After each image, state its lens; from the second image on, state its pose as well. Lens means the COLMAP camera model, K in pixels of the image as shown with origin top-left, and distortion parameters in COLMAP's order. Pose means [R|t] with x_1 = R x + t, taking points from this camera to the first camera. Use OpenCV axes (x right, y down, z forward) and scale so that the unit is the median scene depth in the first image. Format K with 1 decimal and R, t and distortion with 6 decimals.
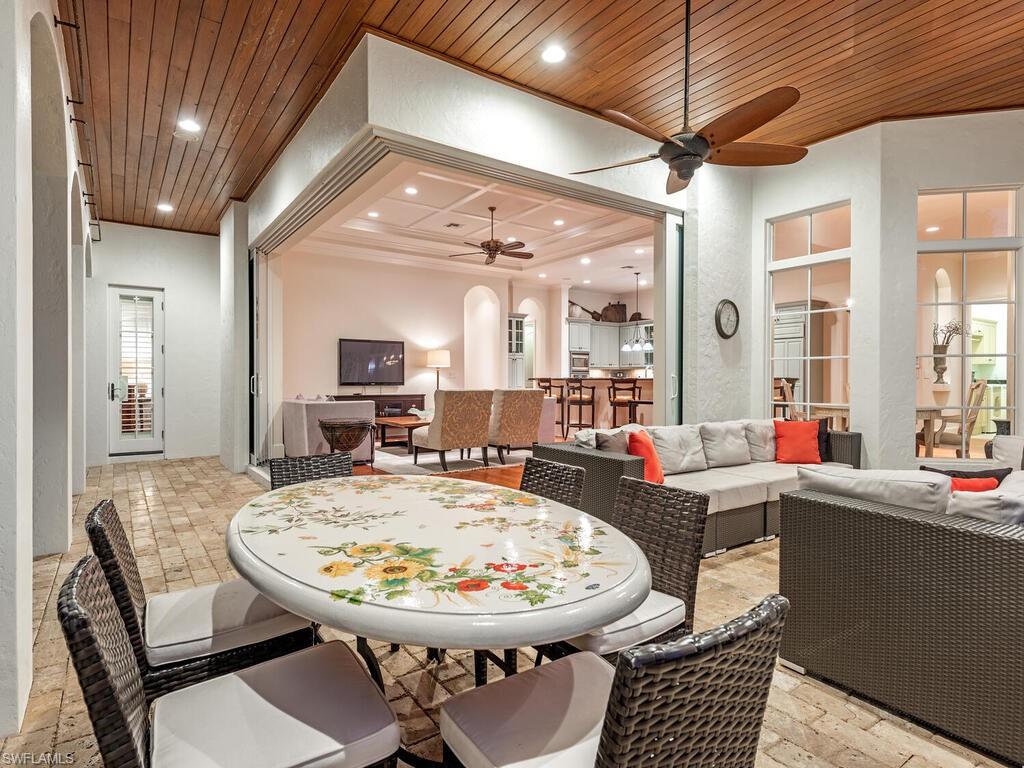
lens RADIAL K [[564.7, 0, 512.0], [0, 564.7, 384.0], [0, 0, 1]] dist [0.001232, 0.000017]
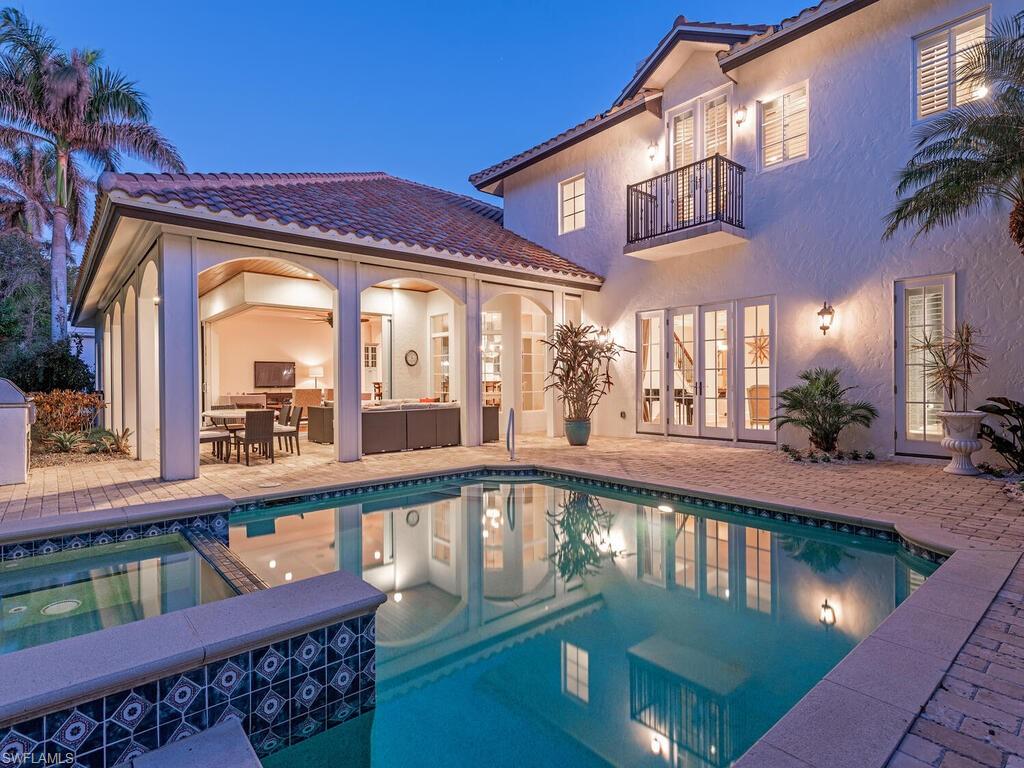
lens RADIAL K [[546.0, 0, 515.4], [0, 546.0, 387.5], [0, 0, 1]] dist [-0.001683, -0.001558]
pose [[0.994620, -0.006301, 0.103398, 0.254185], [0.006346, 0.999980, -0.000109, 0.005963], [-0.103395, 0.000765, 0.994640, -0.598247]]
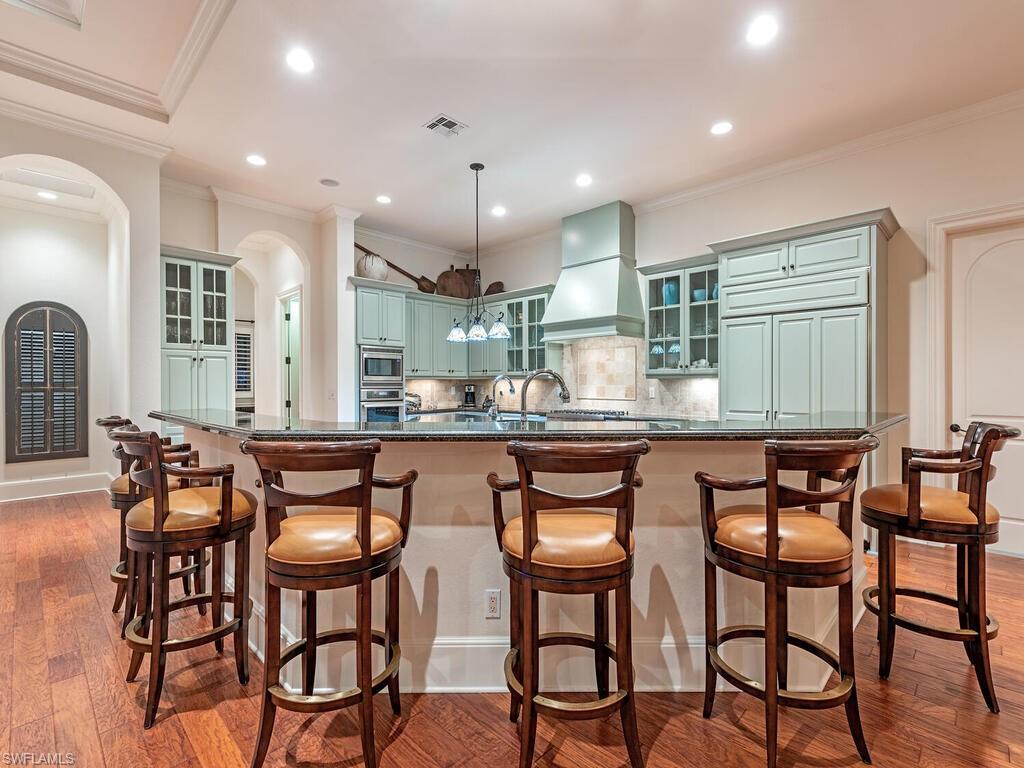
lens RADIAL K [[477.2, 0, 512.0], [0, 477.2, 384.0], [0, 0, 1]] dist [0.000295, -0.000139]
pose [[0.984253, -0.003326, 0.176734, 0.173553], [0.004006, 0.999986, -0.003492, -0.022130], [-0.176720, 0.004145, 0.984252, 0.596570]]
